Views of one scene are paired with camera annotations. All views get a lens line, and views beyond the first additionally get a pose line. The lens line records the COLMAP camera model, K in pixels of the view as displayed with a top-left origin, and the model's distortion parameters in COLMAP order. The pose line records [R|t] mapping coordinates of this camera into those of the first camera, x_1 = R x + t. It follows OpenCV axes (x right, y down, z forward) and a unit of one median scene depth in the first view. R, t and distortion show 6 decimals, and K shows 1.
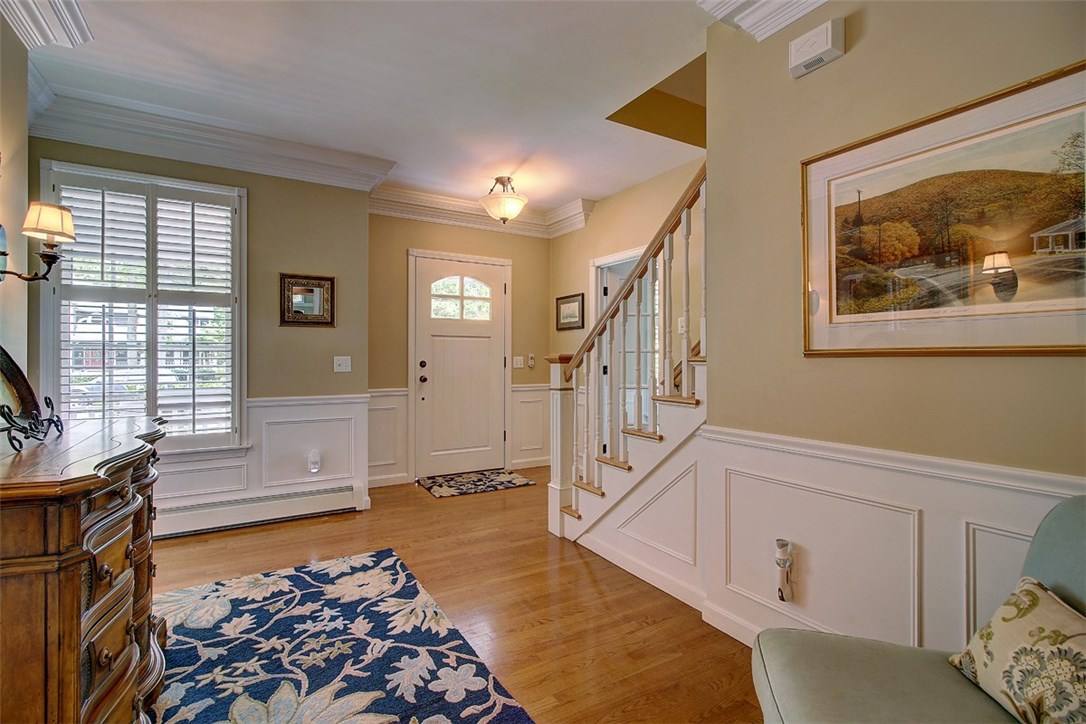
lens RADIAL K [[504.2, 0, 535.9], [0, 504.2, 358.6], [0, 0, 1]] dist [0.005687, 0.000244]
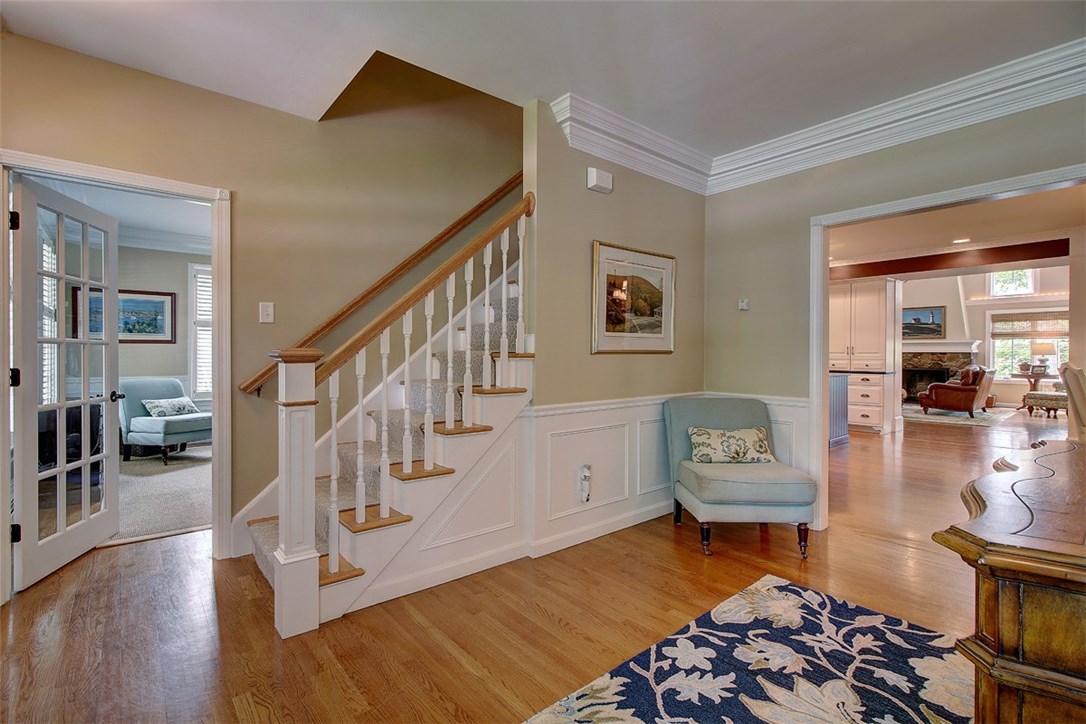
lens RADIAL K [[504.2, 0, 538.1], [0, 504.2, 360.4], [0, 0, 1]] dist [0.005687, 0.000244]
pose [[-0.161666, -0.016936, 0.986700, -1.133308], [-0.003394, 0.999856, 0.016606, -0.010550], [-0.986840, -0.000664, -0.161700, 1.458226]]
